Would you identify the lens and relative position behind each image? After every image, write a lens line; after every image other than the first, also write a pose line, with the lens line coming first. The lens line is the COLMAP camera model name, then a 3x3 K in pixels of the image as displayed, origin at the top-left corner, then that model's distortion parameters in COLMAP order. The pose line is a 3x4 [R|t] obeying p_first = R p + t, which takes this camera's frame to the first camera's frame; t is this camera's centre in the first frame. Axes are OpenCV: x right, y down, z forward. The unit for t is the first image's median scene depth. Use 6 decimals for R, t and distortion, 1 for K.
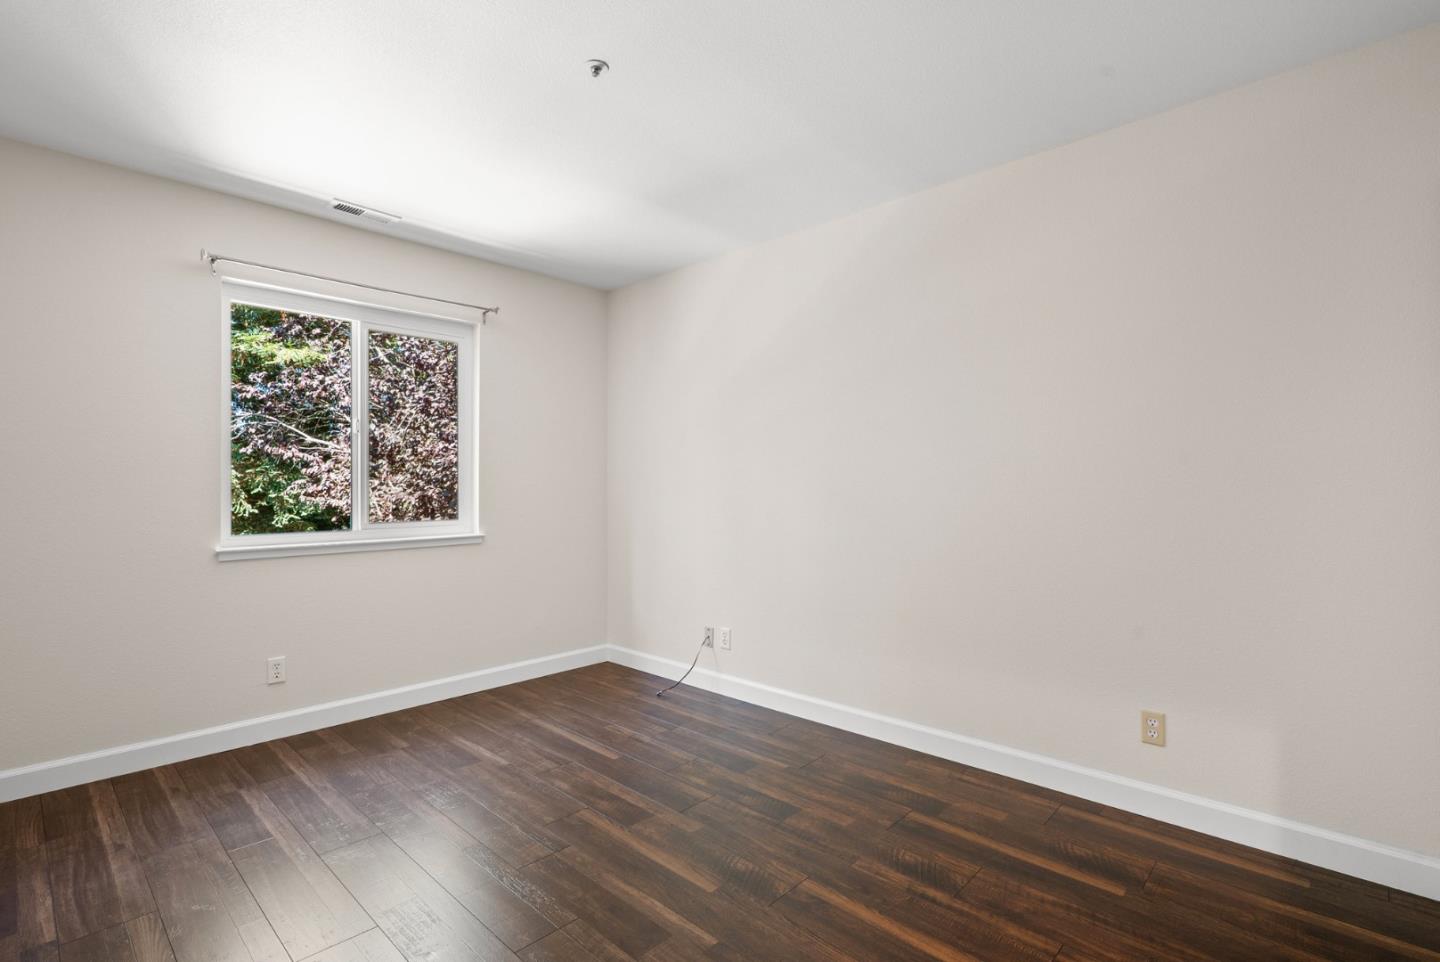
lens RADIAL K [[679.0, 0, 720.0], [0, 679.0, 481.0], [0, 0, 1]] dist [0.002722, 0.000691]
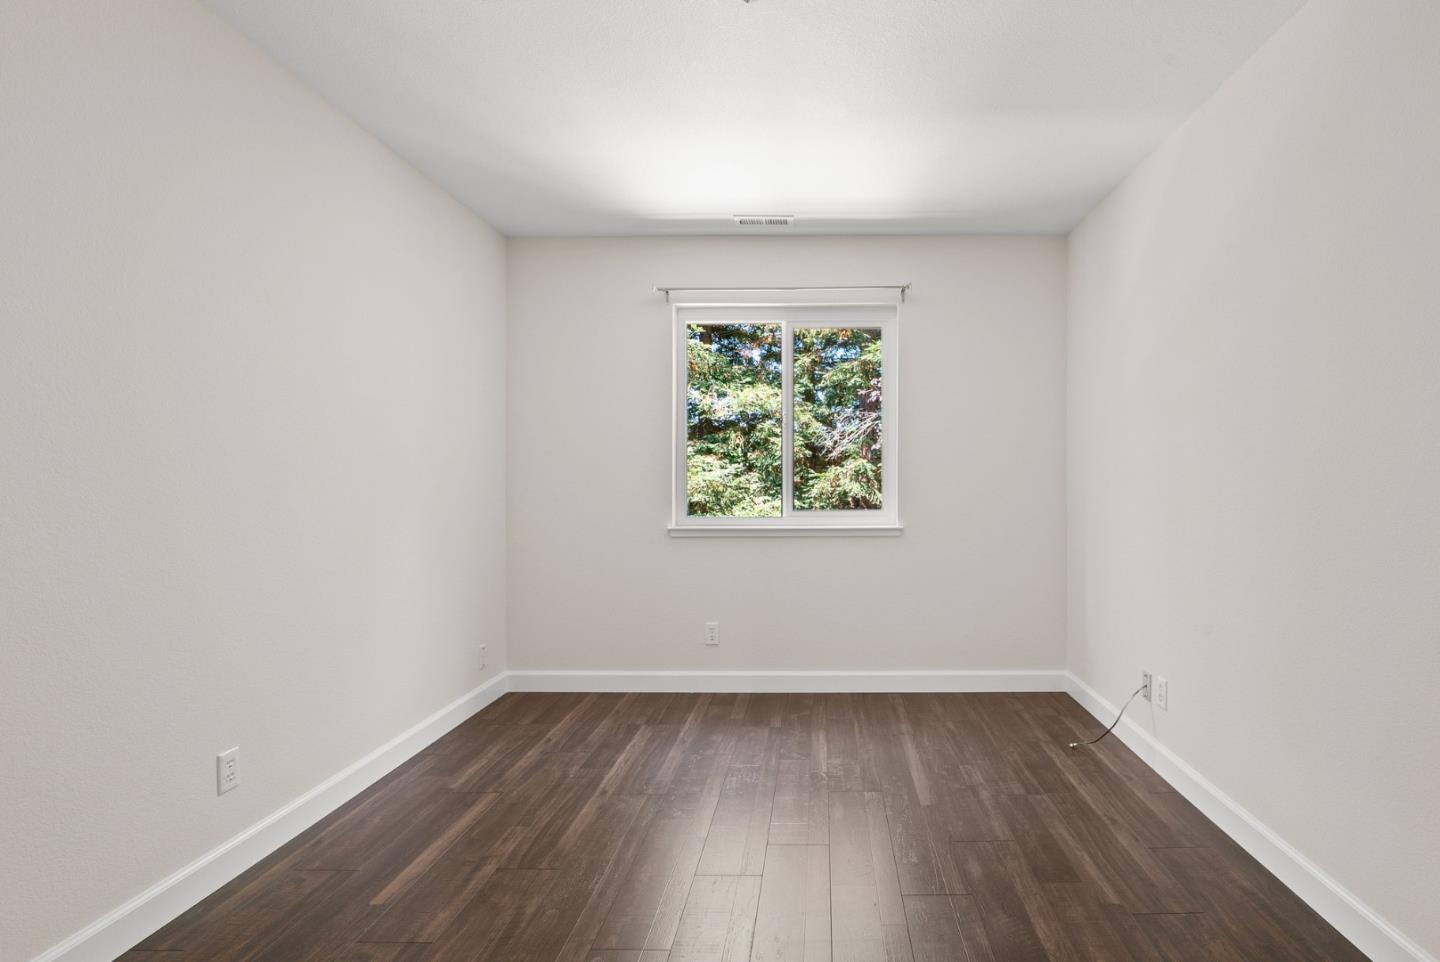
lens RADIAL K [[699.4, 0, 720.0], [0, 699.4, 476.4], [0, 0, 1]] dist [-0.004109, -0.000644]
pose [[0.685136, -0.002819, -0.728409, 0.232552], [0.005670, 0.999983, 0.001463, 0.007117], [0.728393, -0.005133, 0.685141, 0.192382]]
